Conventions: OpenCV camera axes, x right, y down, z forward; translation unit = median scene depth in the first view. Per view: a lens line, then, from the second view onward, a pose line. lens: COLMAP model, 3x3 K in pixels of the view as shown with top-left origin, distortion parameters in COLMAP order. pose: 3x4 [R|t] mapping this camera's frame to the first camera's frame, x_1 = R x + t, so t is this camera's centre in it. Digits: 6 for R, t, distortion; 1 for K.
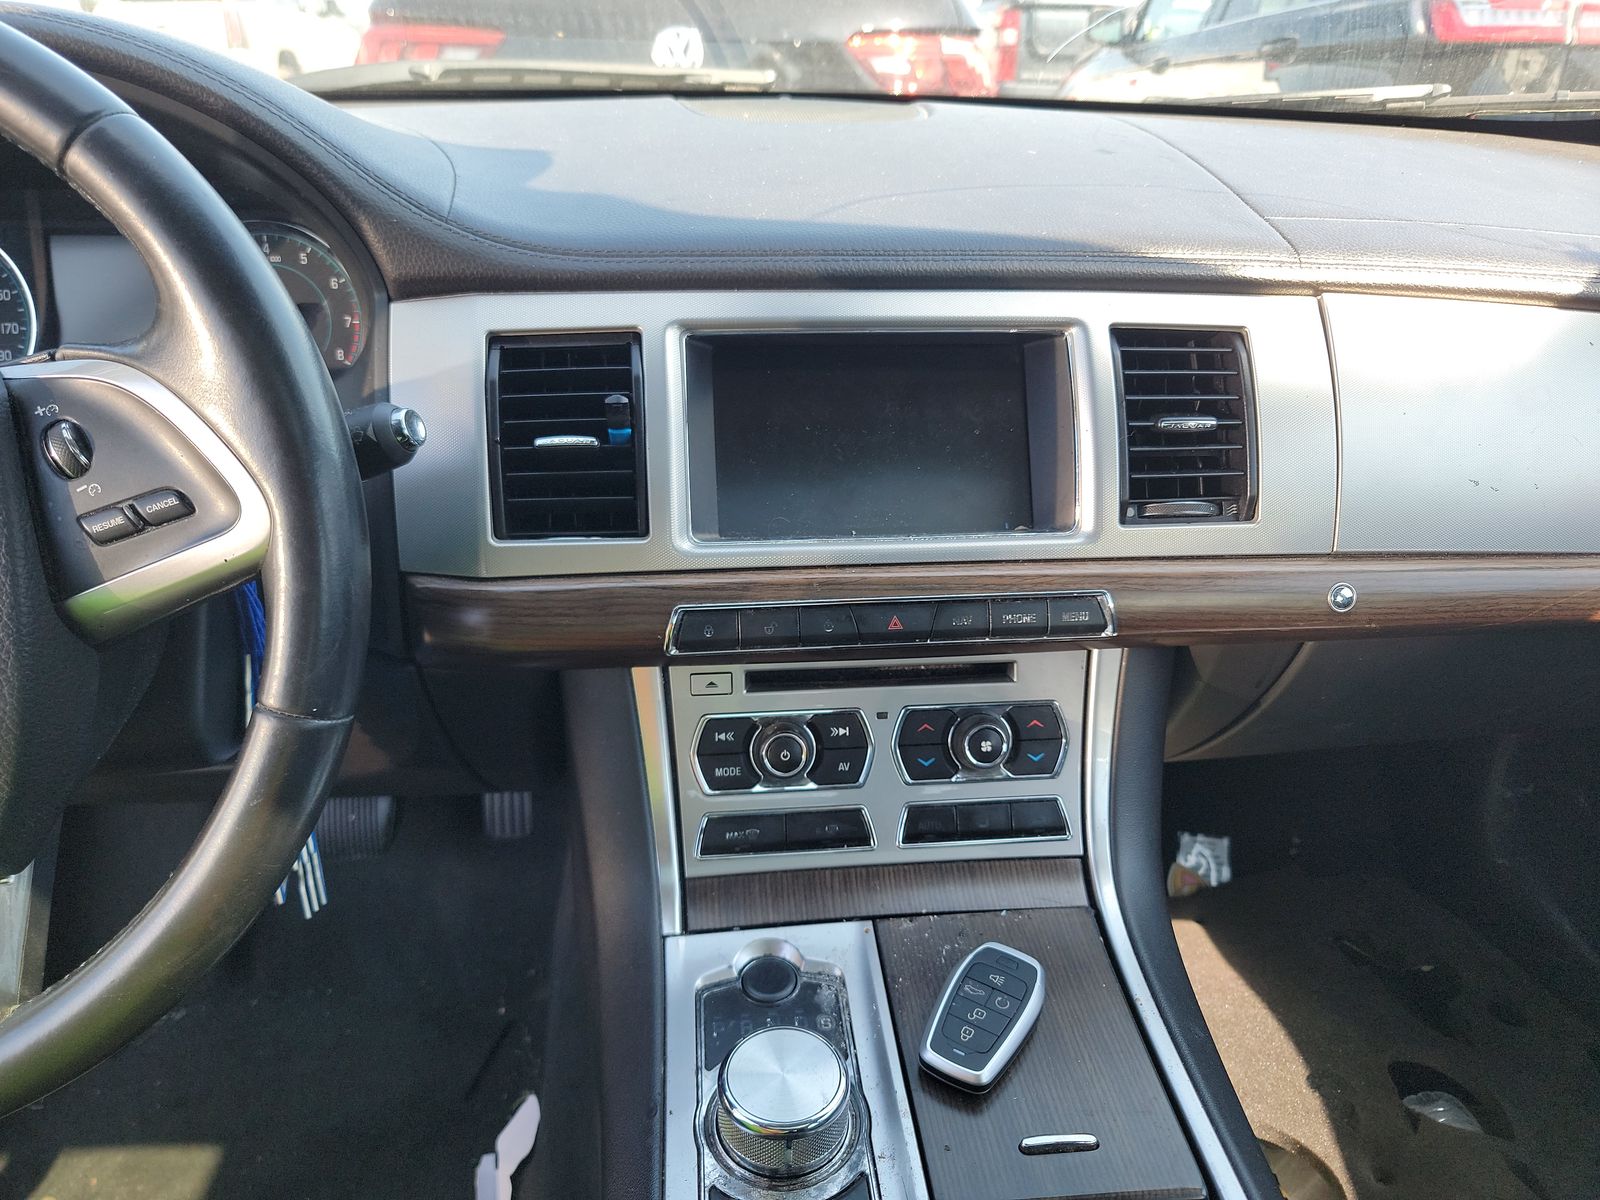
lens RADIAL K [[1254.2, 0, 788.0], [0, 1254.2, 605.9], [0, 0, 1]] dist [0.004673, -0.000855]
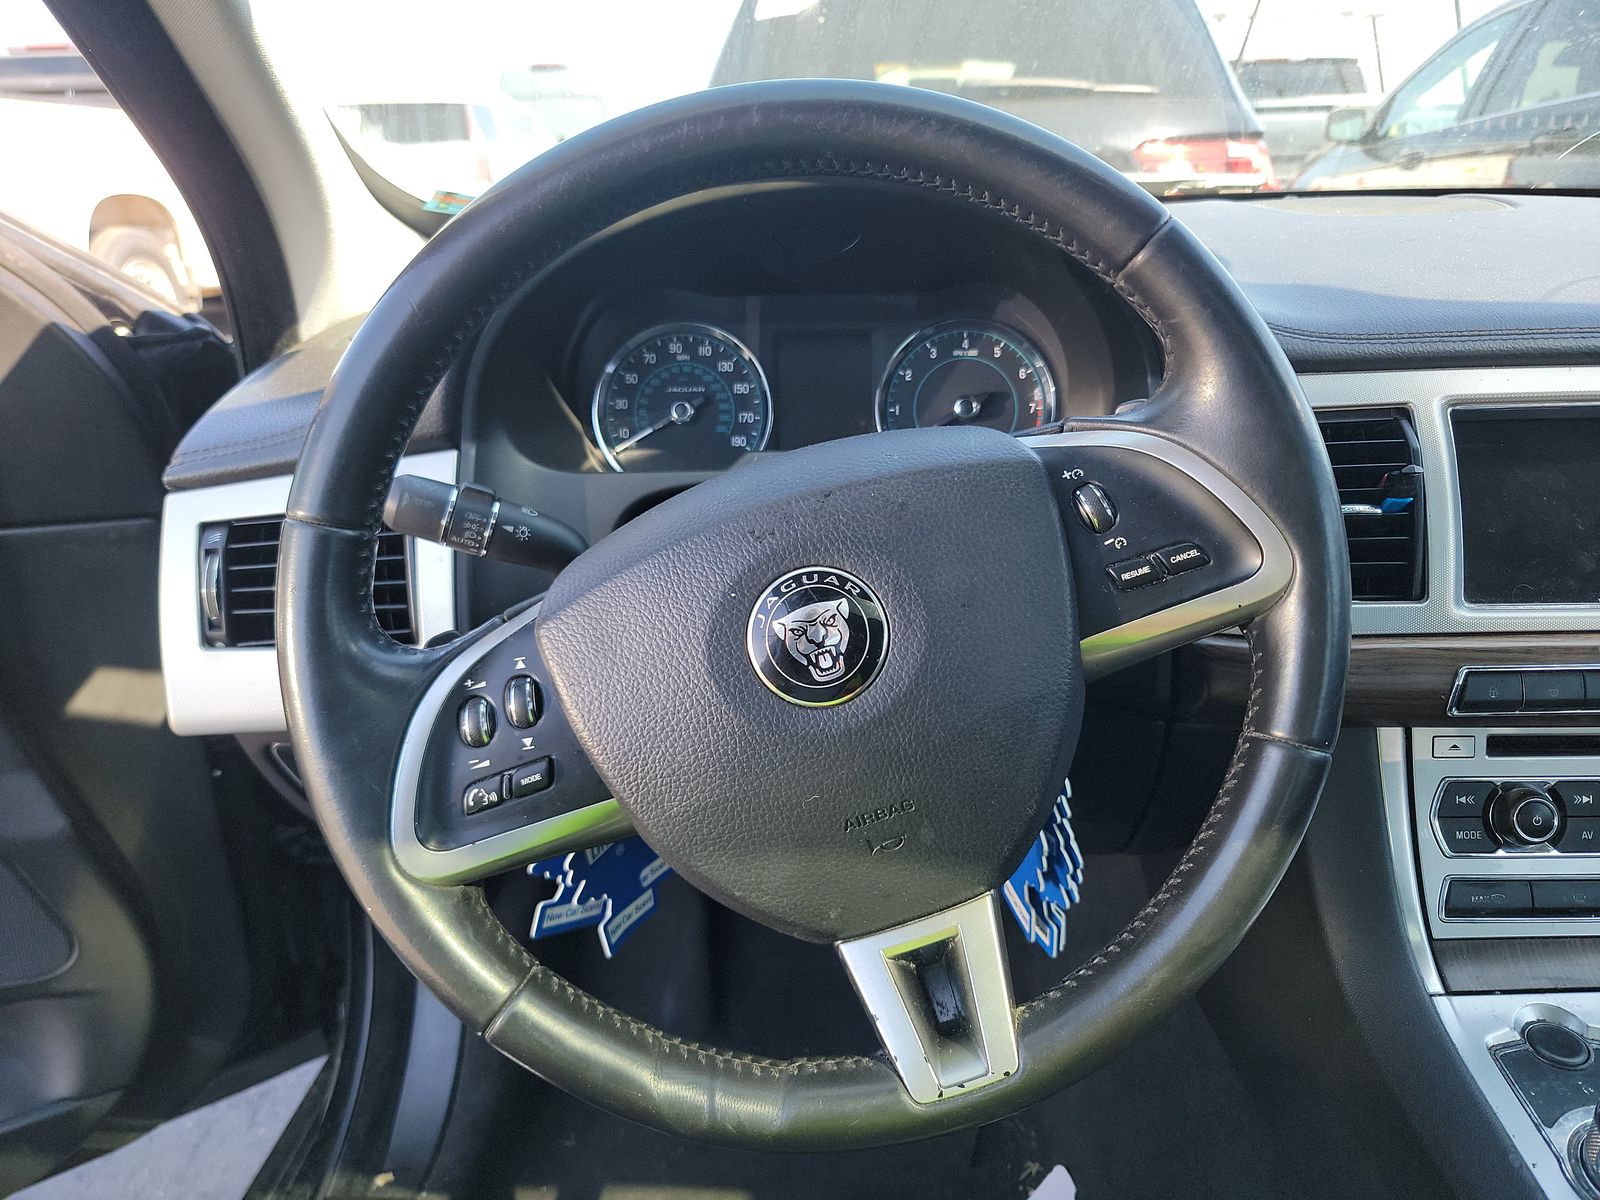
lens RADIAL K [[1245.9, 0, 800.0], [0, 1245.9, 600.0], [0, 0, 1]] dist [0.091577, -0.085896]
pose [[0.990865, 0.011123, -0.134398, -0.448853], [-0.022724, 0.996114, -0.085097, 0.042870], [0.132929, 0.087373, 0.987267, -0.102785]]
